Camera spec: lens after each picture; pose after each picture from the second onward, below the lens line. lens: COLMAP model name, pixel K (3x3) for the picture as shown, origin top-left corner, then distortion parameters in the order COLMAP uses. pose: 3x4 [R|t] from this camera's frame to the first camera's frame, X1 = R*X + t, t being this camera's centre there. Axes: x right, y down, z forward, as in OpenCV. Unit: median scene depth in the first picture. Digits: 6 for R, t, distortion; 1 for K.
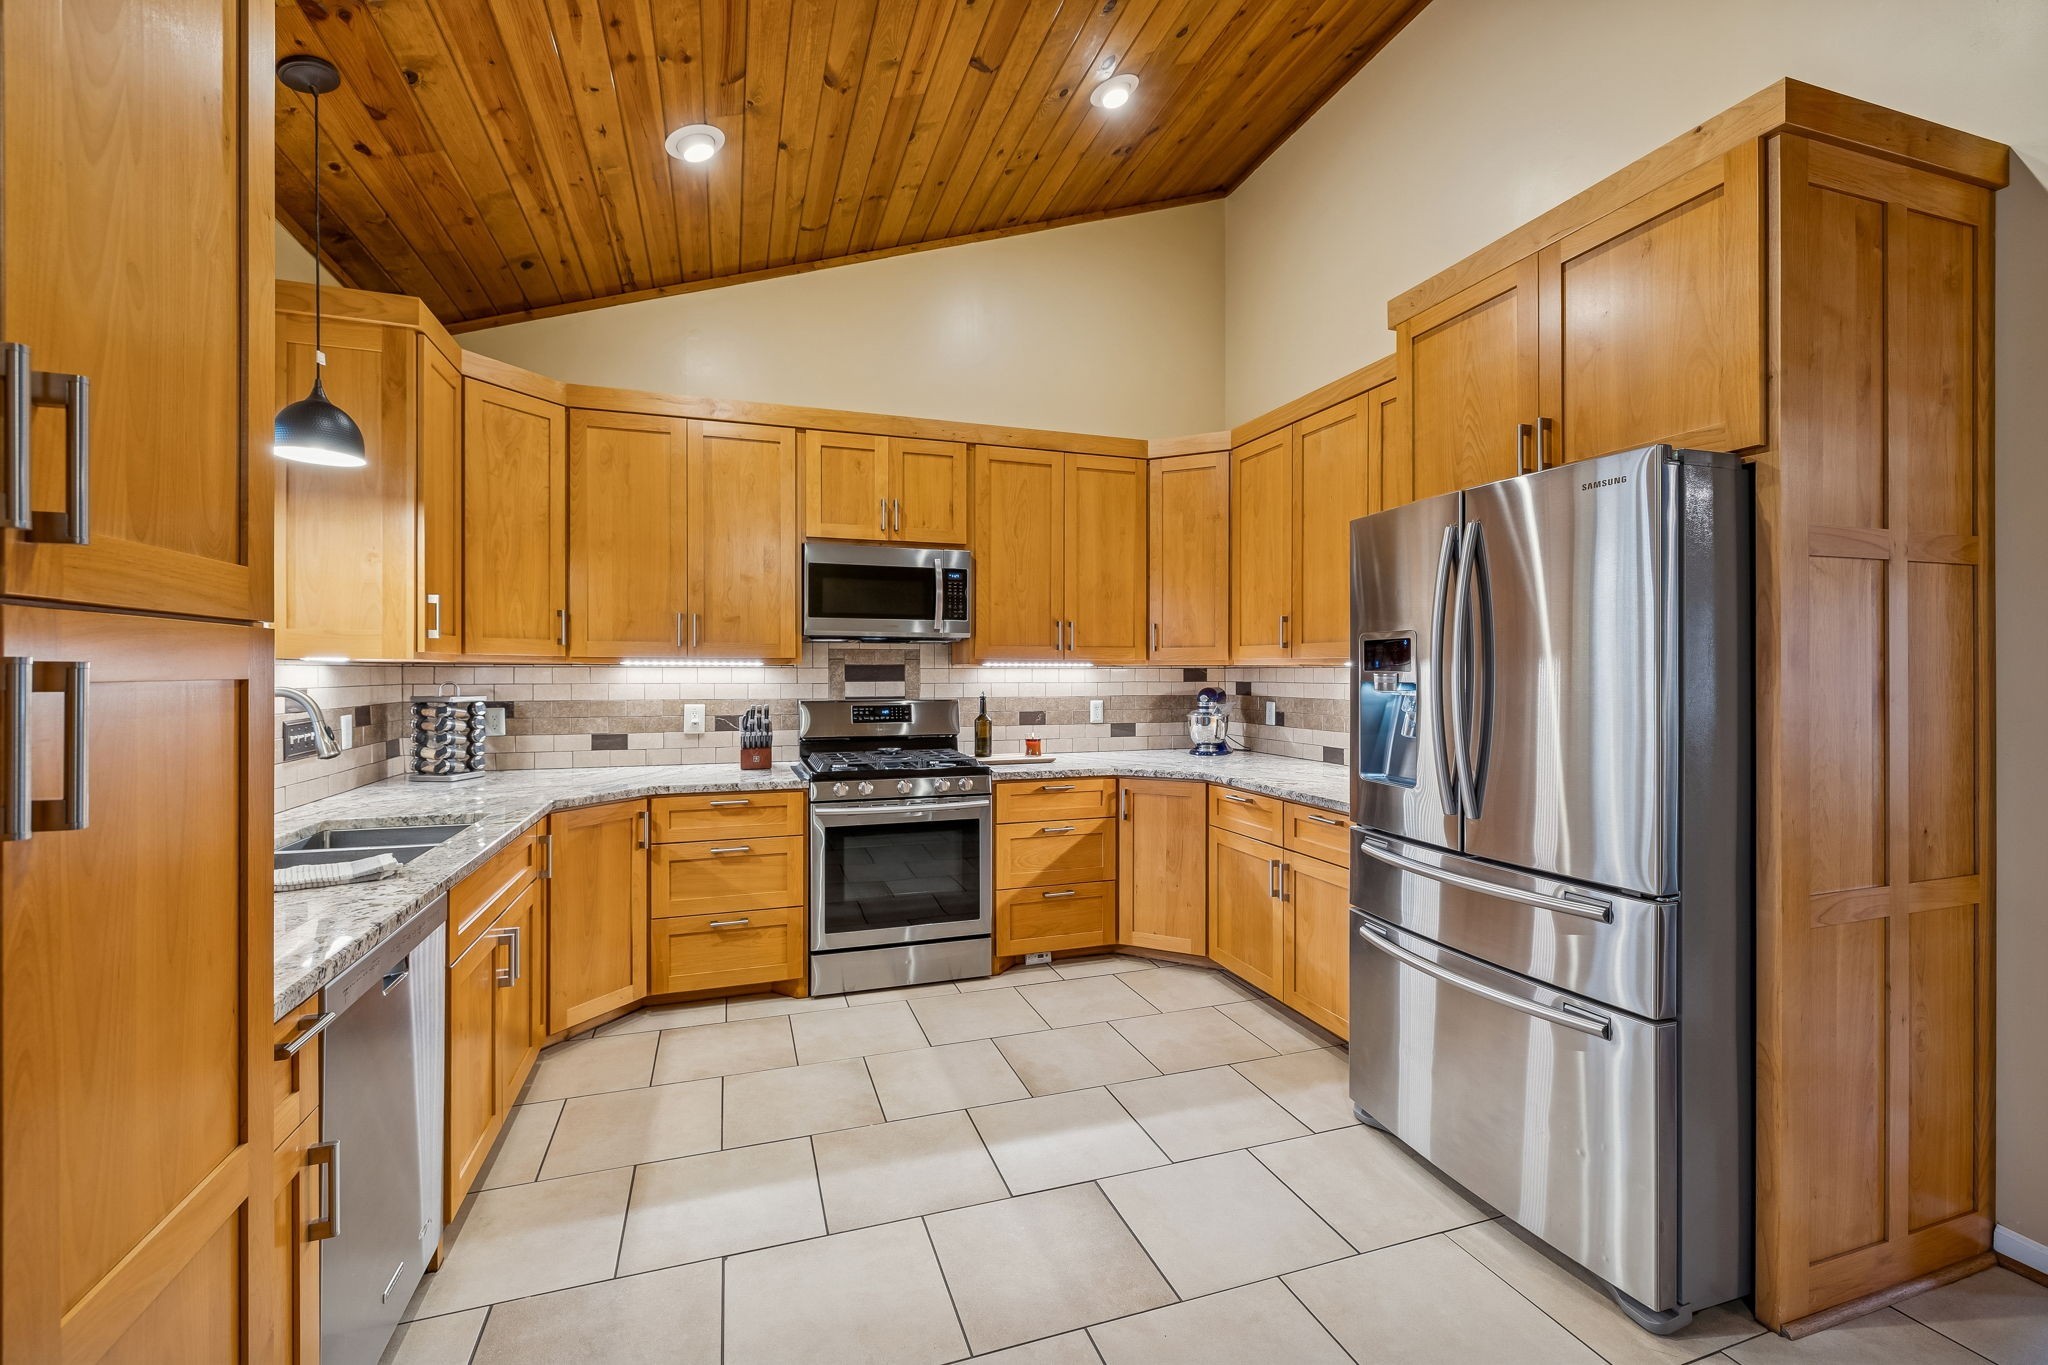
lens RADIAL K [[875.2, 0, 1022.4], [0, 875.2, 683.0], [0, 0, 1]] dist [0.000959, -0.000217]
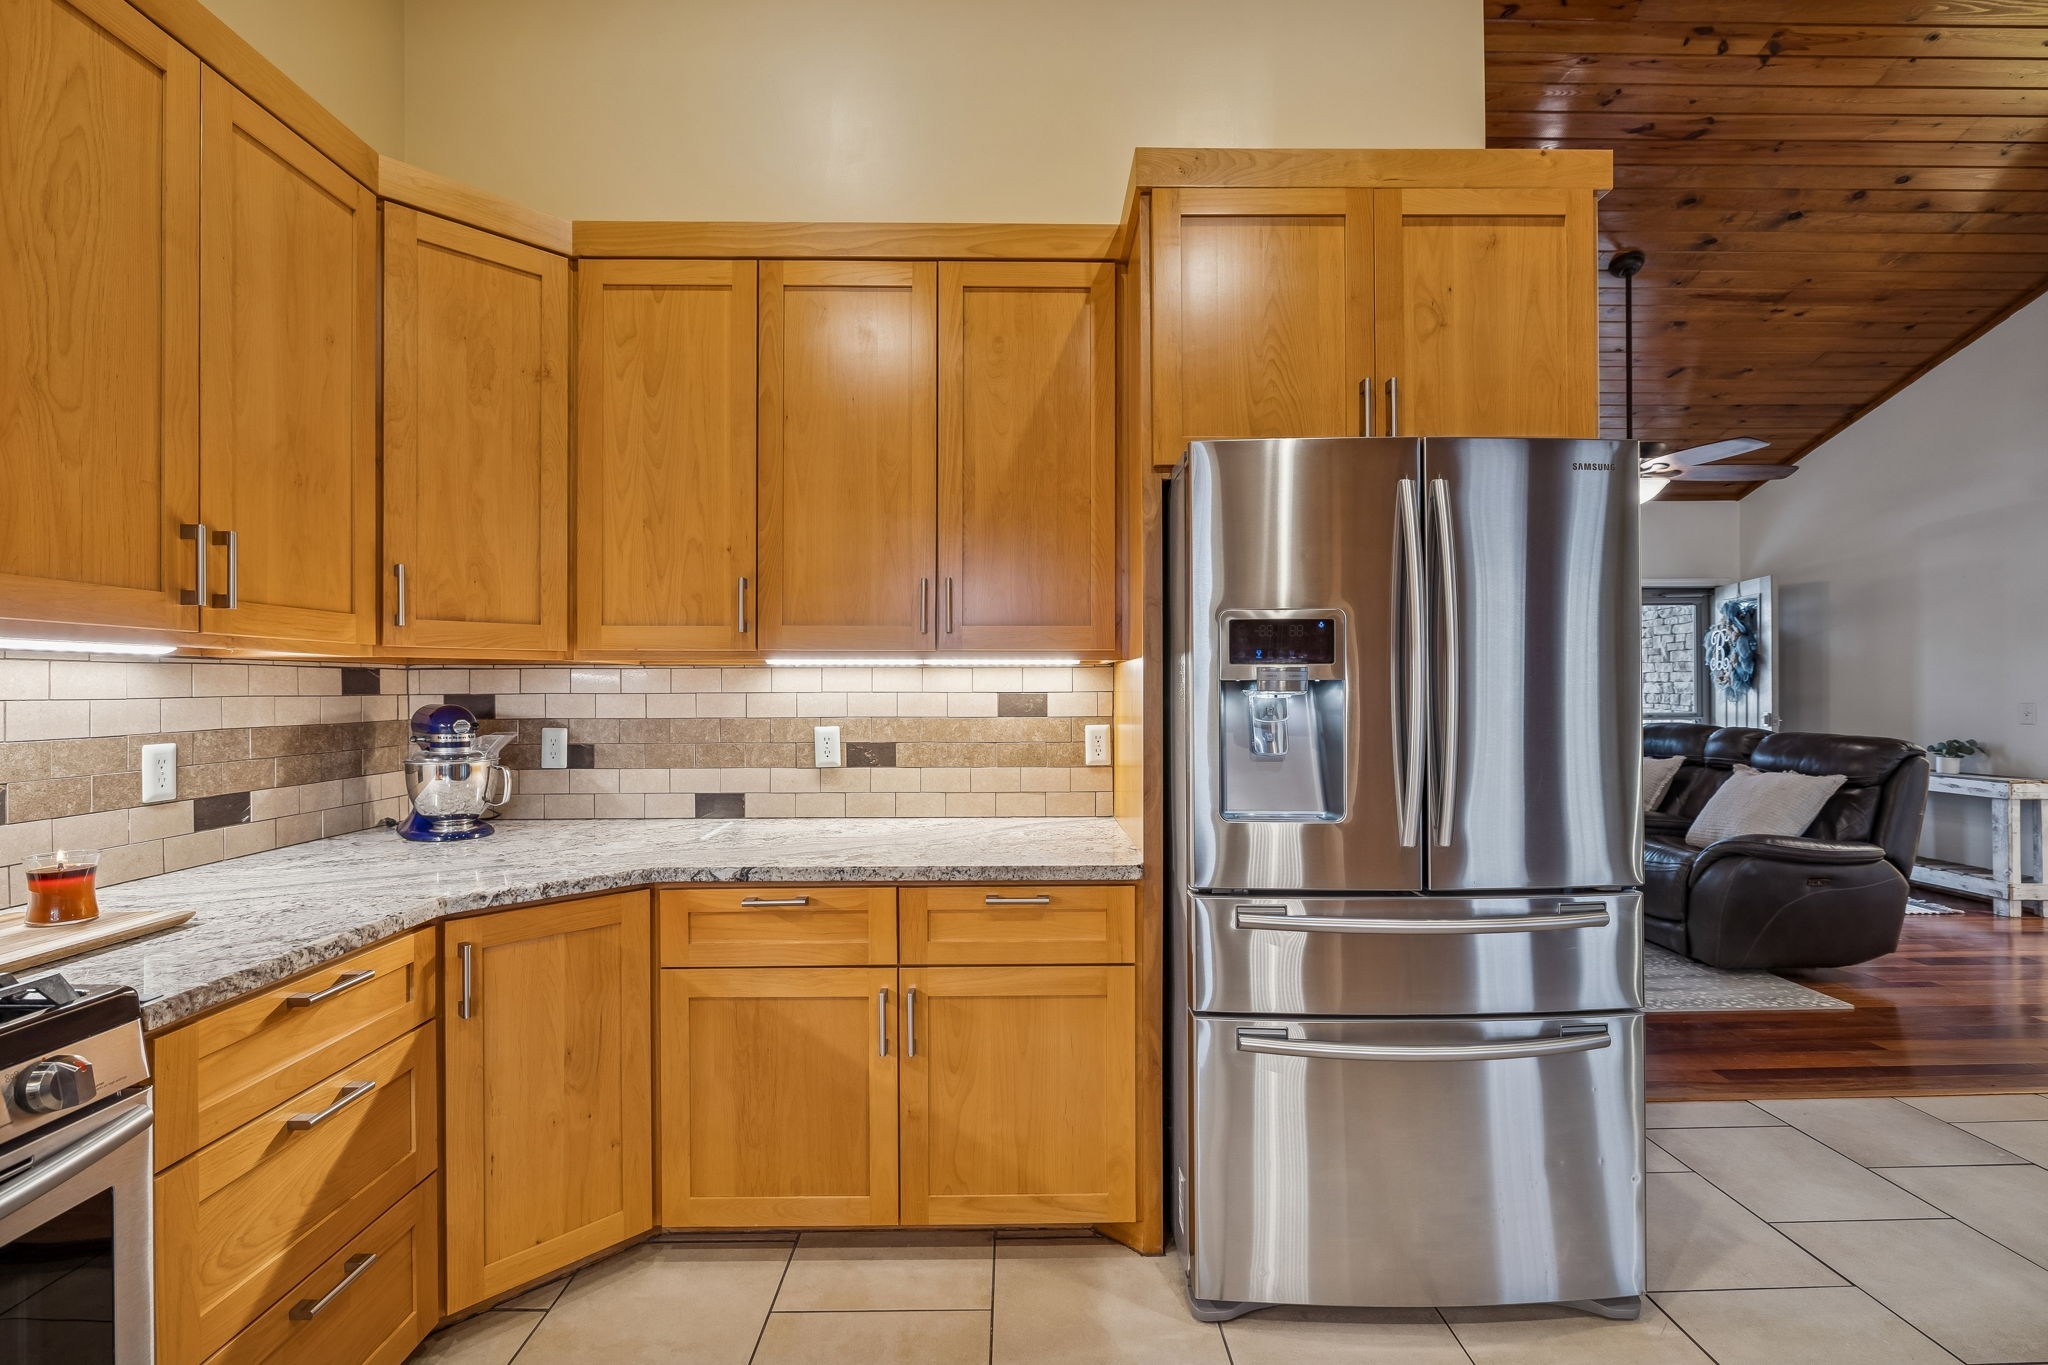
lens RADIAL K [[919.5, 0, 1027.1], [0, 919.5, 692.0], [0, 0, 1]] dist [-0.008669, 0.000765]
pose [[0.303419, -0.004844, 0.952845, -0.240889], [0.015830, 0.999875, 0.000043, 0.003527], [-0.952726, 0.015071, 0.303458, 0.650569]]
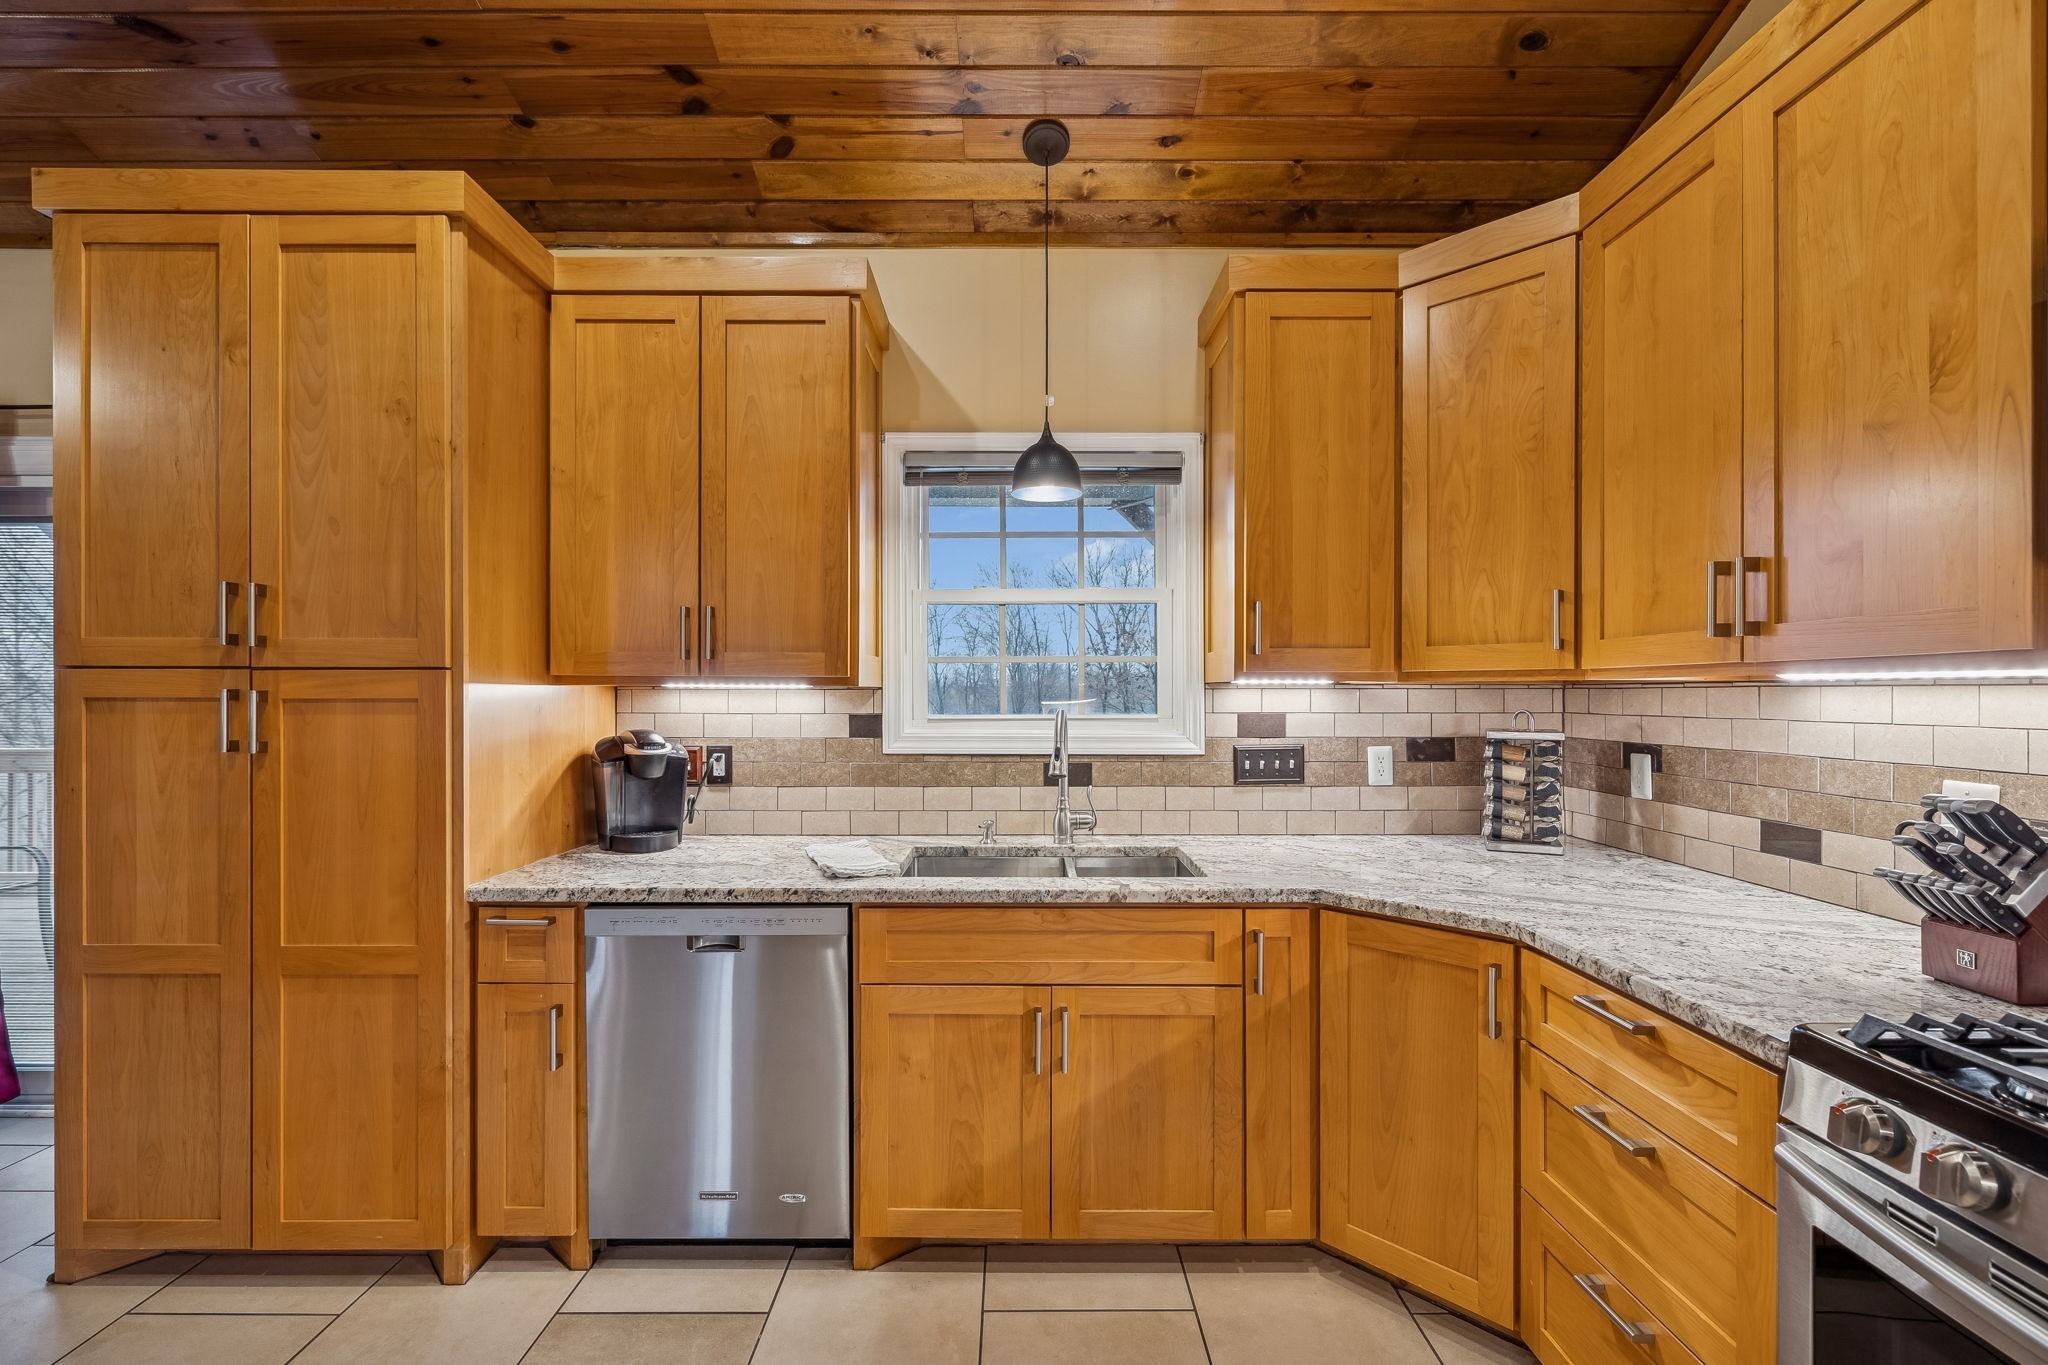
lens RADIAL K [[875.2, 0, 1014.0], [0, 875.2, 696.9], [0, 0, 1]] dist [0.000959, -0.000217]
pose [[-0.325627, 0.001437, -0.945497, 0.136179], [-0.012897, 0.999899, 0.005962, -0.010440], [0.945410, 0.014136, -0.325575, 0.815235]]
